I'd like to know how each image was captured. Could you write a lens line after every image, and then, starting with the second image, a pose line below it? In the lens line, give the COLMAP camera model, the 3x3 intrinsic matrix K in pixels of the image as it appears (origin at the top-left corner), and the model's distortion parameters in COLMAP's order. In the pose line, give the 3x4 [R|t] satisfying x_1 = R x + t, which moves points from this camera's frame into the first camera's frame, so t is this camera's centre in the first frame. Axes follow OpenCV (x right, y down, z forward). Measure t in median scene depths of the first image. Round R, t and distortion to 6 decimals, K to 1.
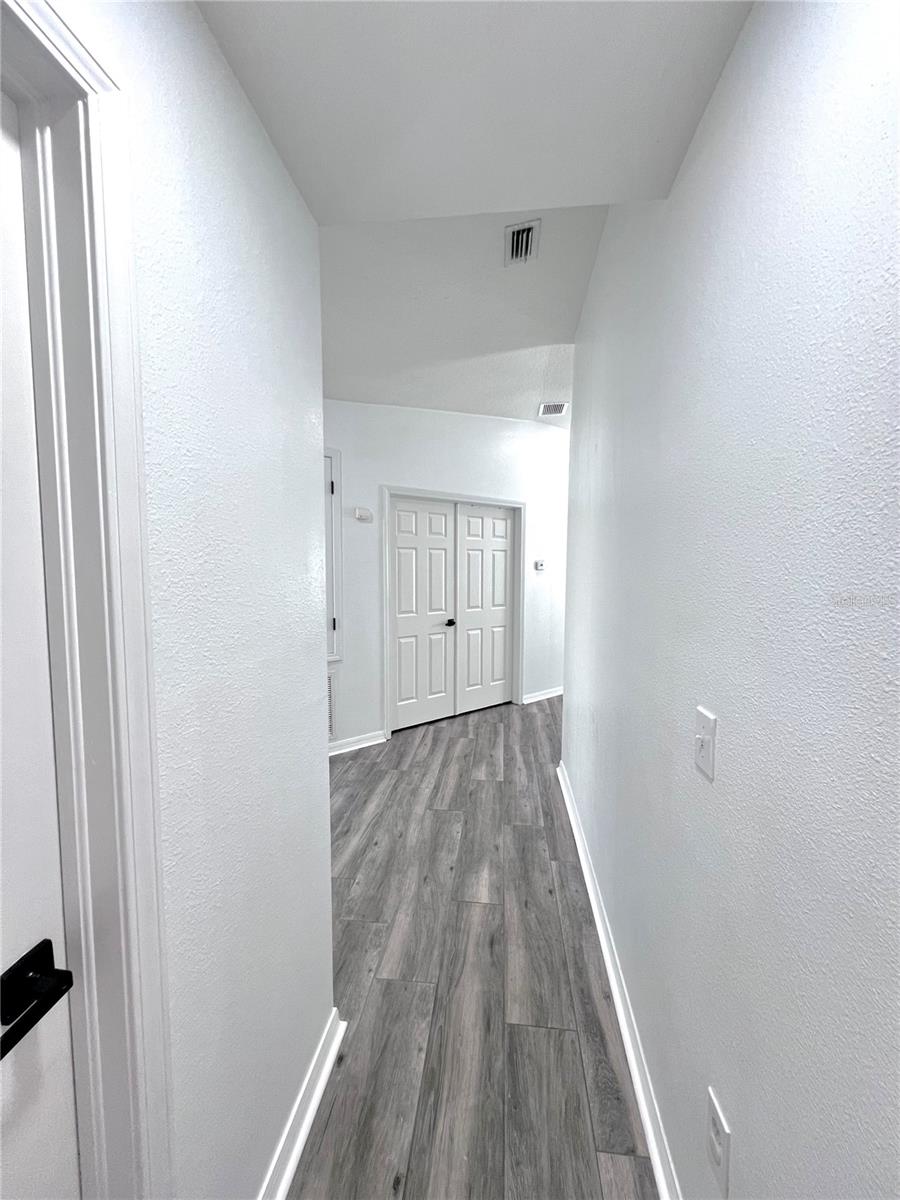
lens RADIAL K [[479.5, 0, 453.2], [0, 479.5, 595.9], [0, 0, 1]] dist [-0.002495, 0.000726]
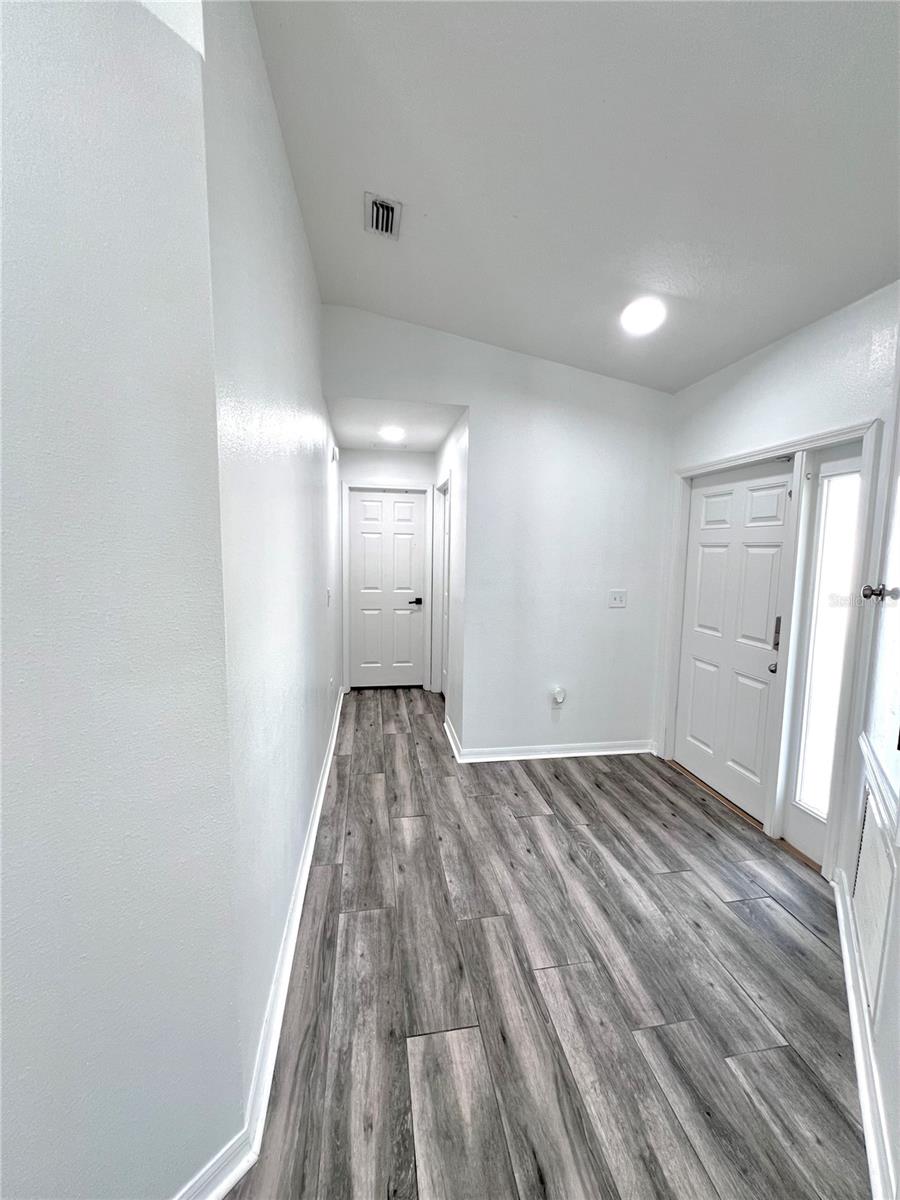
lens RADIAL K [[479.5, 0, 453.2], [0, 479.5, 595.9], [0, 0, 1]] dist [-0.002495, 0.000726]
pose [[-0.961240, 0.005916, -0.275649, 0.210961], [-0.040539, 0.985871, 0.162524, -0.108815], [0.272716, 0.167400, -0.947419, 1.569472]]
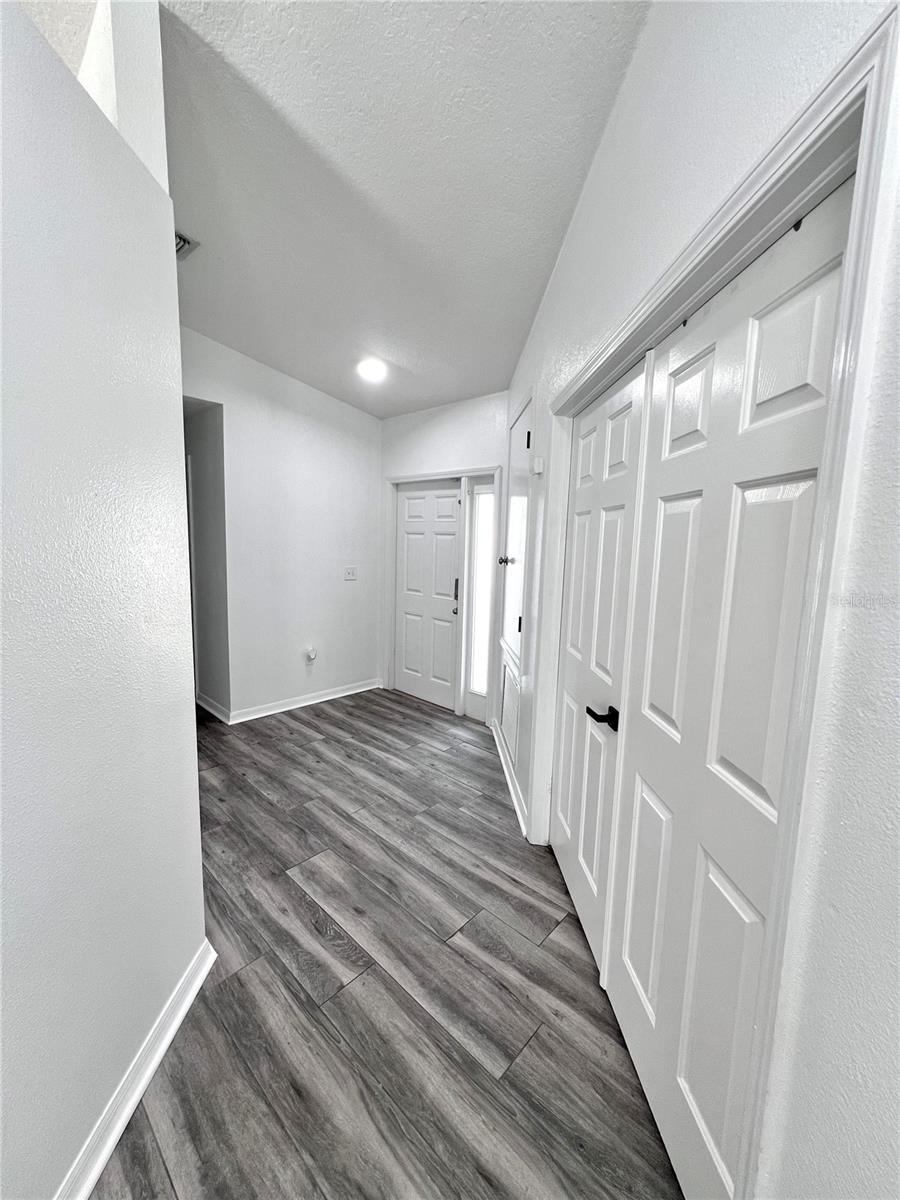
lens RADIAL K [[479.5, 0, 453.2], [0, 479.5, 595.9], [0, 0, 1]] dist [-0.002495, 0.000726]
pose [[-0.598560, 0.073085, -0.797737, 0.529736], [-0.086195, 0.984172, 0.154840, -0.119909], [0.796427, 0.161442, -0.582787, 1.726694]]
